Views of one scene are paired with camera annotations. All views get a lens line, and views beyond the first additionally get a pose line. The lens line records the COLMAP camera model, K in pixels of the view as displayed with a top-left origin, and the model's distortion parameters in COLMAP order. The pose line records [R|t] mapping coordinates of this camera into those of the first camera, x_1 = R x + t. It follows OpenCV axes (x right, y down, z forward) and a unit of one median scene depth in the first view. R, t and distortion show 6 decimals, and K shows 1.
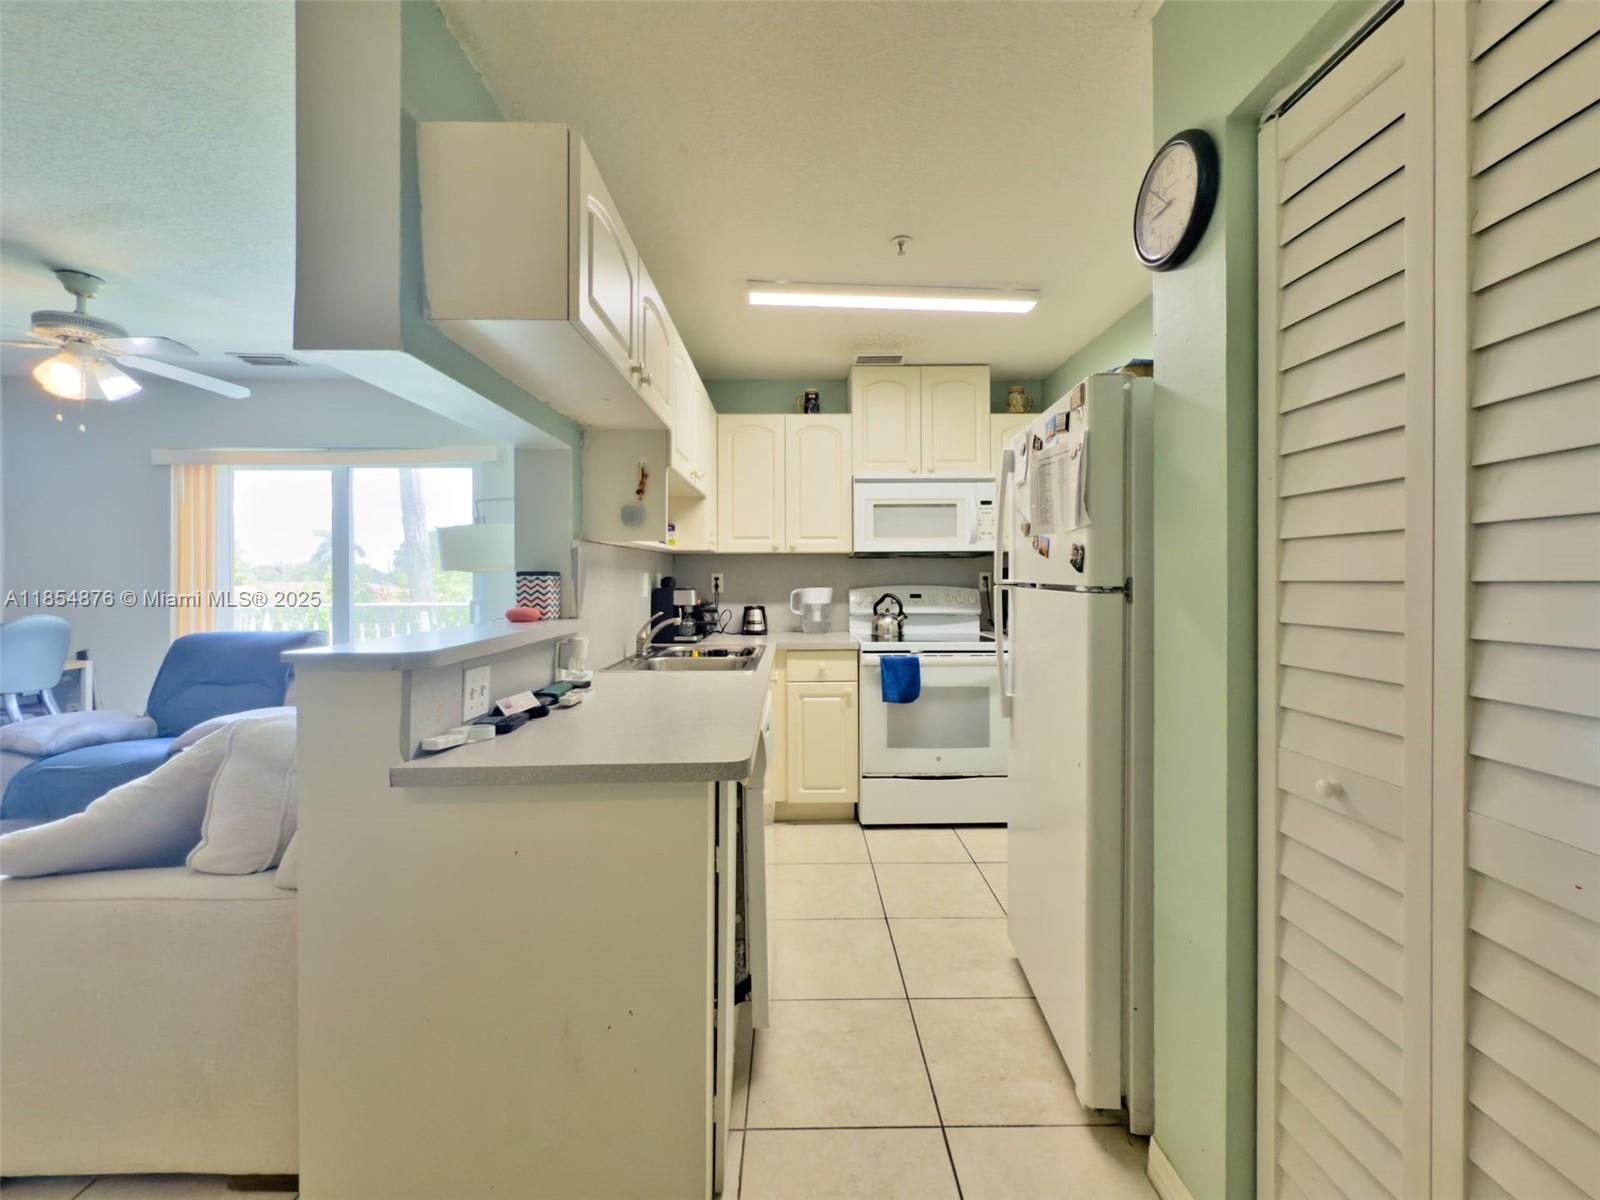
lens RADIAL K [[648.8, 0, 797.4], [0, 648.8, 573.2], [0, 0, 1]] dist [0.000165, 0.000000]
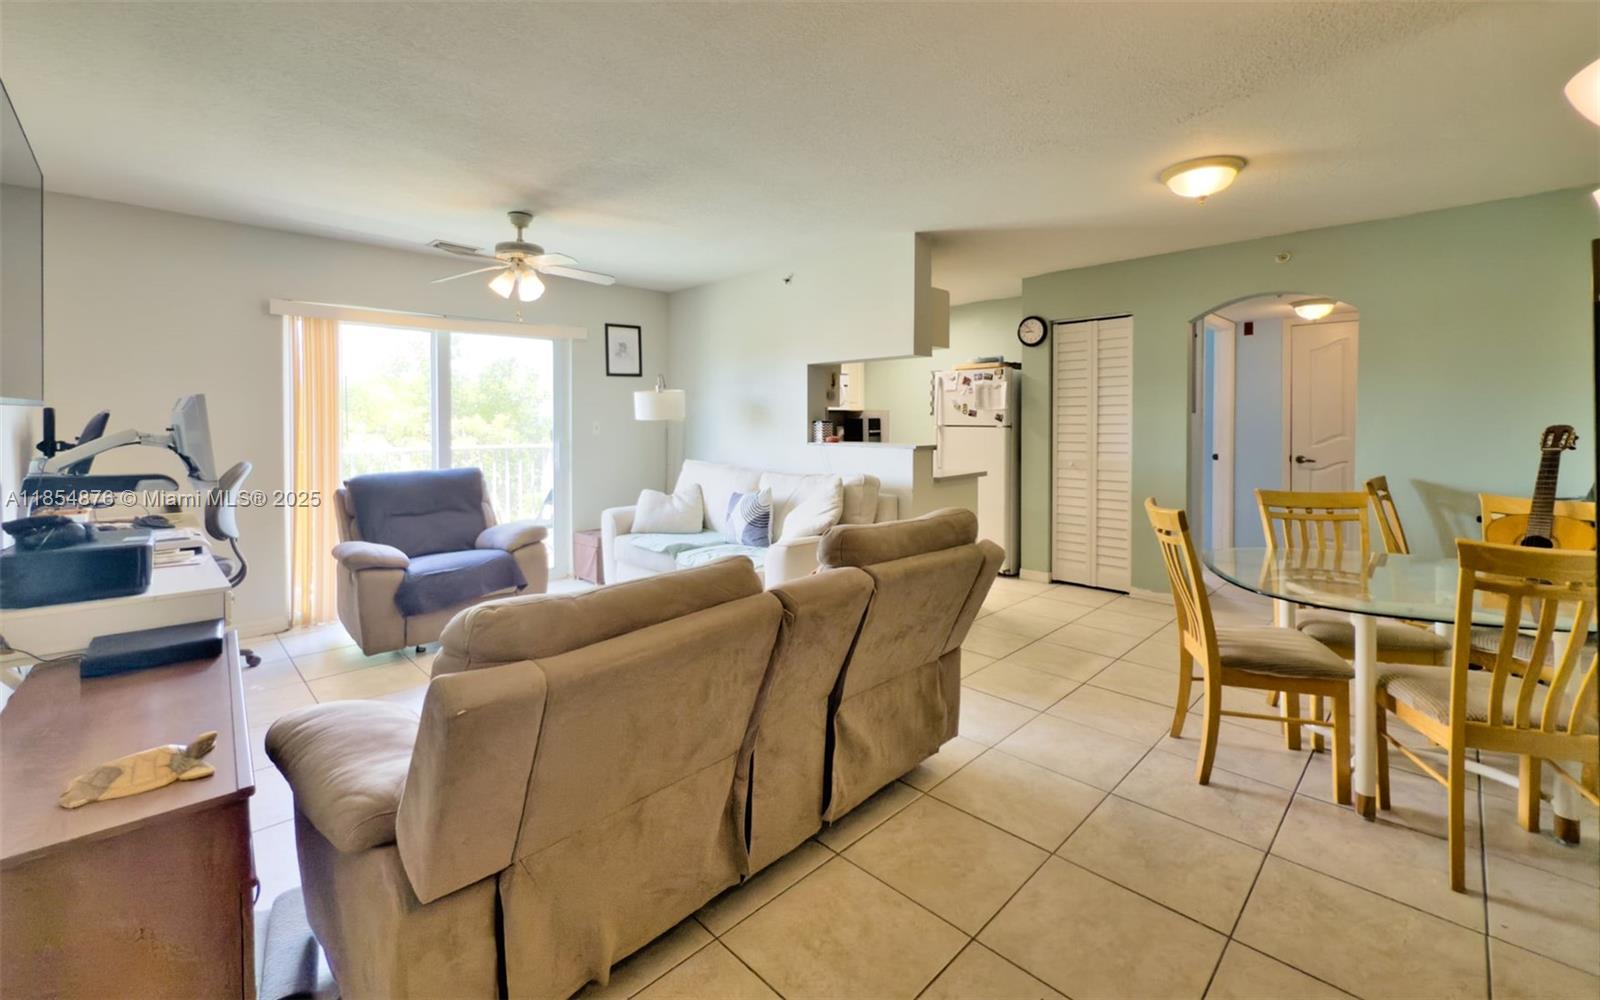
lens RADIAL K [[656.6, 0, 802.2], [0, 656.6, 437.5], [0, 0, 1]] dist [0.000056, -0.000074]
pose [[0.713684, -0.018697, 0.700218, -1.203435], [-0.000999, 0.999616, 0.027710, -0.006071], [-0.700467, -0.020476, 0.713391, -0.337349]]
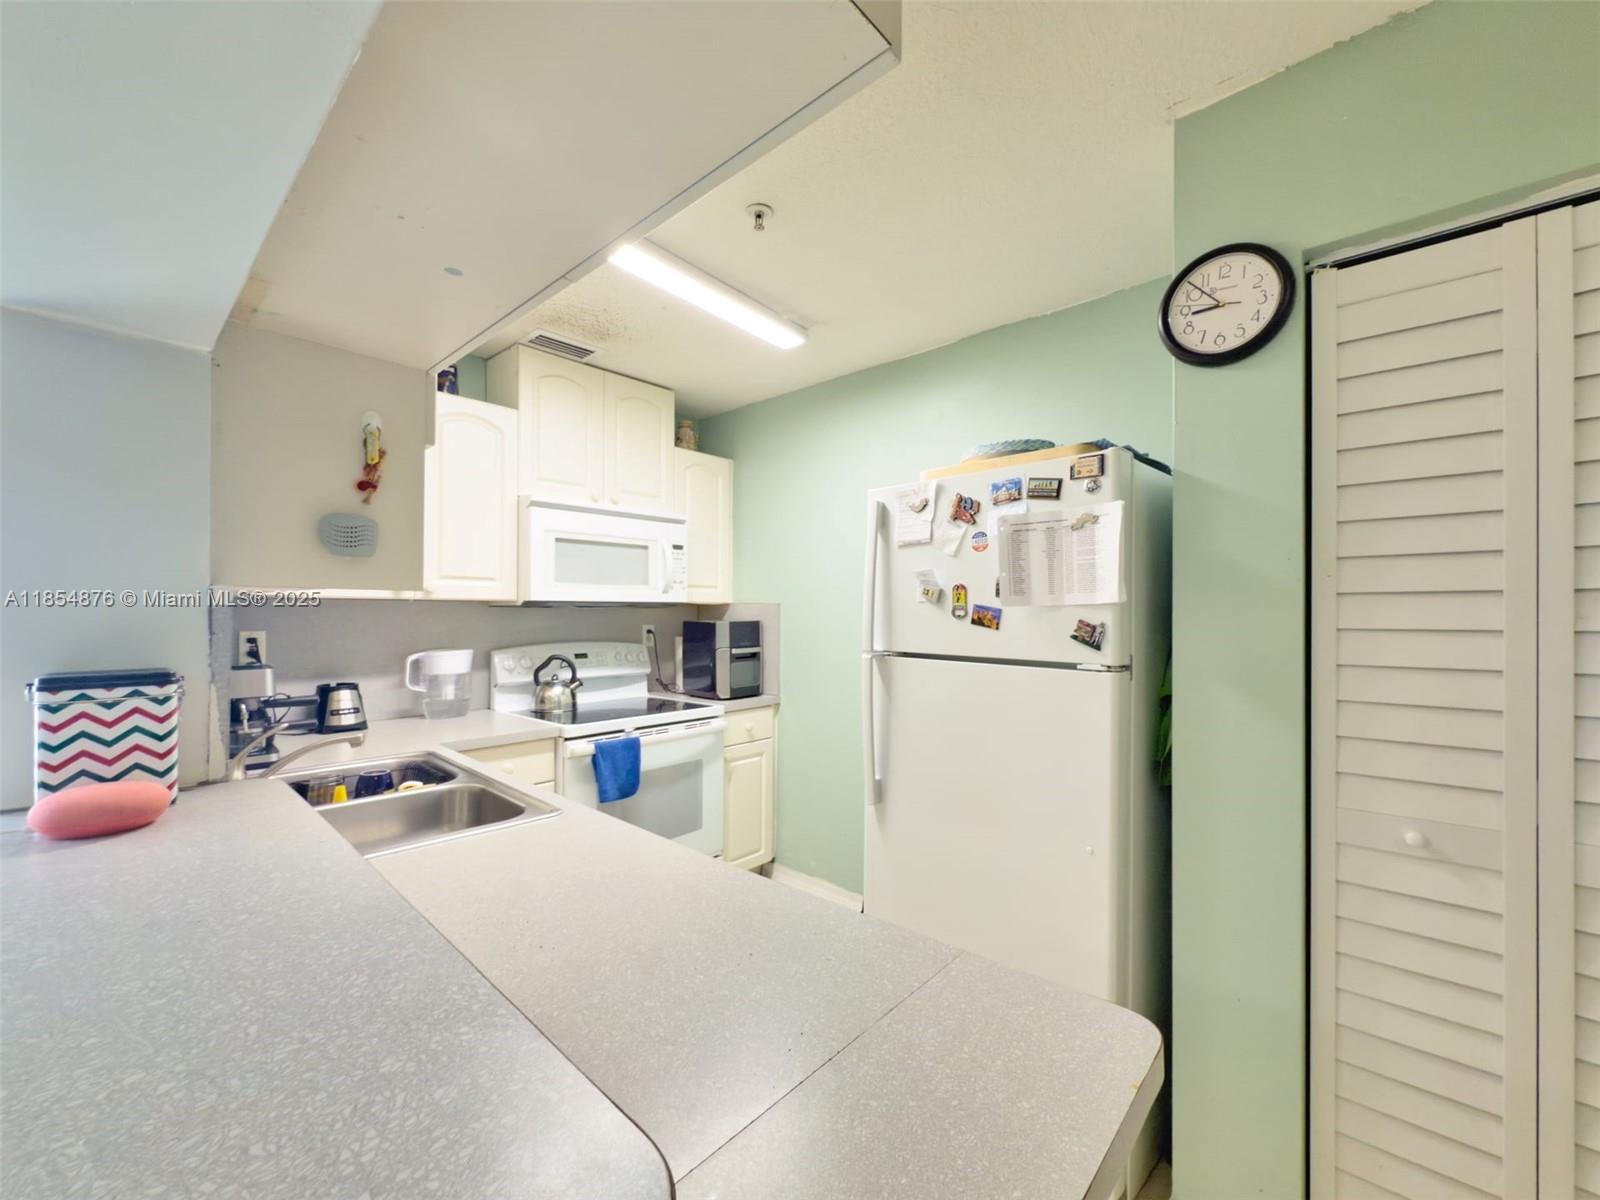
lens RADIAL K [[650.8, 0, 798.8], [0, 650.8, 606.5], [0, 0, 1]] dist [-0.000282, -0.000109]
pose [[0.677947, 0.011740, 0.735017, -0.240899], [-0.008827, 0.999930, -0.007829, -0.023206], [-0.735058, -0.001180, 0.678004, 0.283989]]
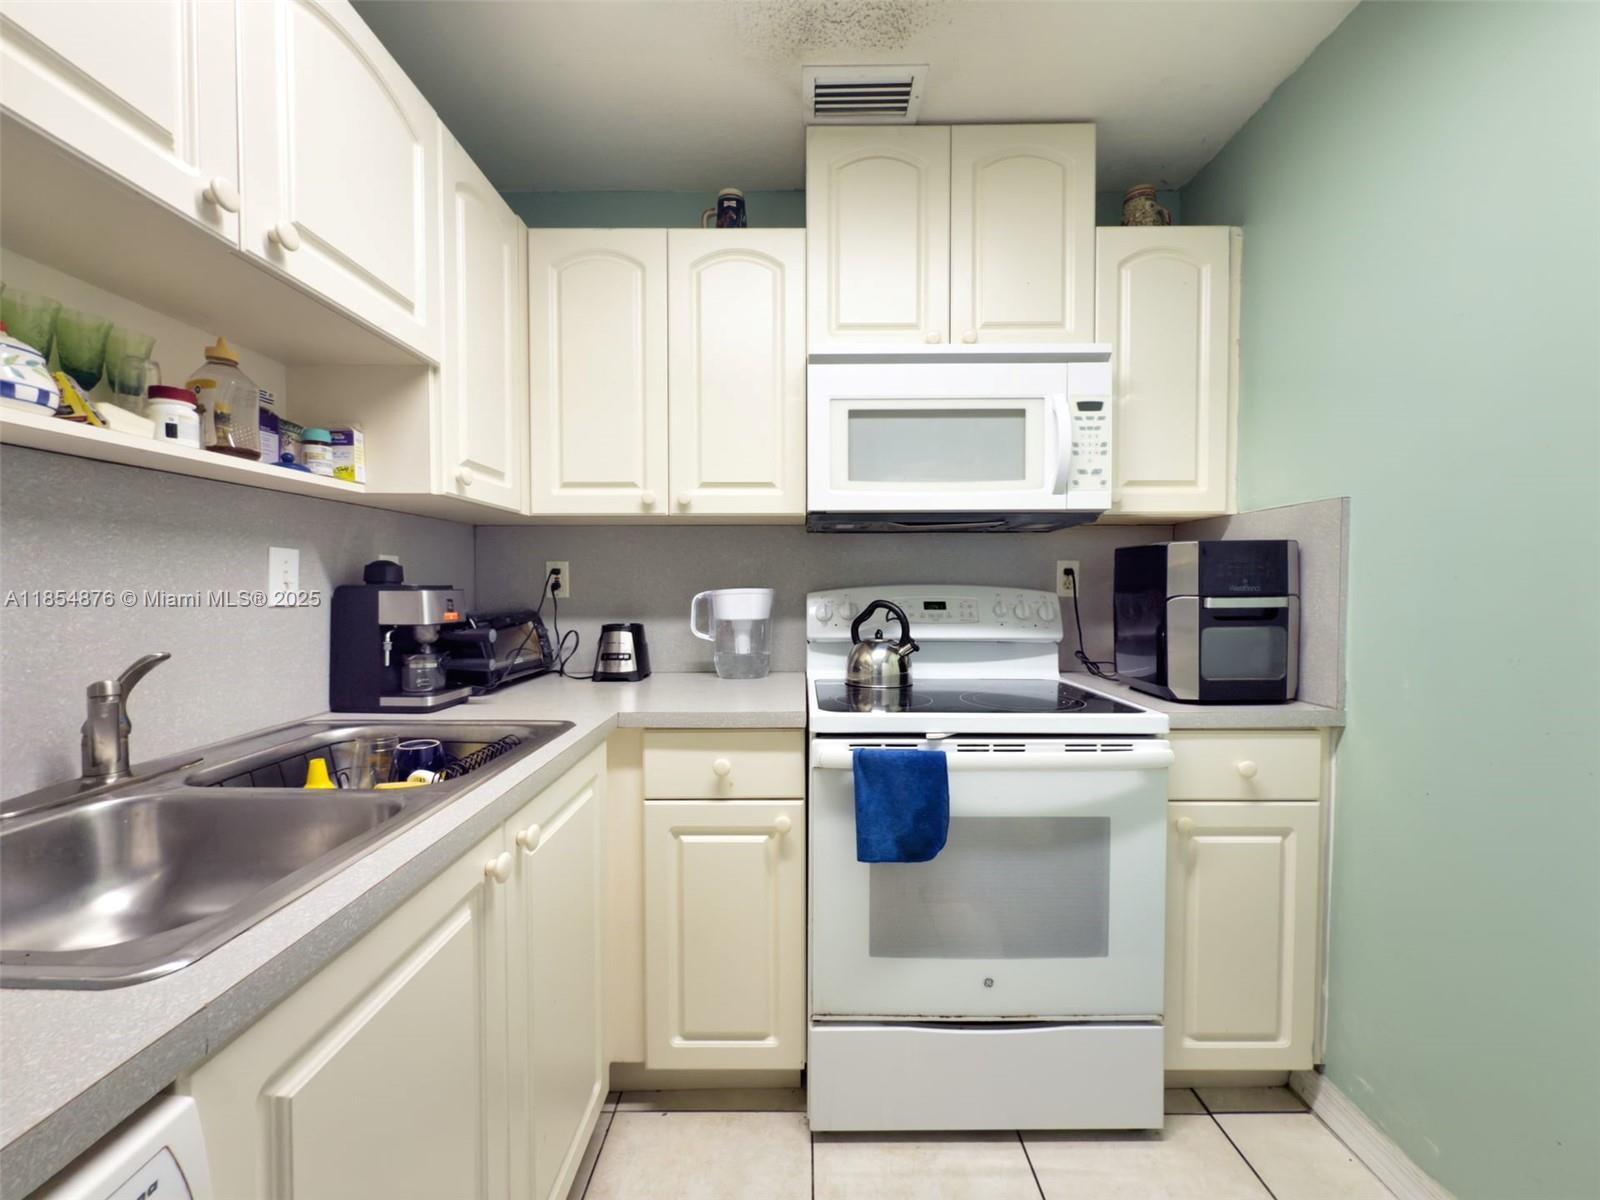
lens RADIAL K [[638.6, 0, 800.0], [0, 638.6, 600.0], [0, 0, 1]] dist [-0.002055, -0.000331]
pose [[0.999892, 0.003447, -0.014290, 0.088910], [-0.003048, 0.999607, 0.027855, 0.018331], [0.014380, -0.027809, 0.999510, 0.531501]]
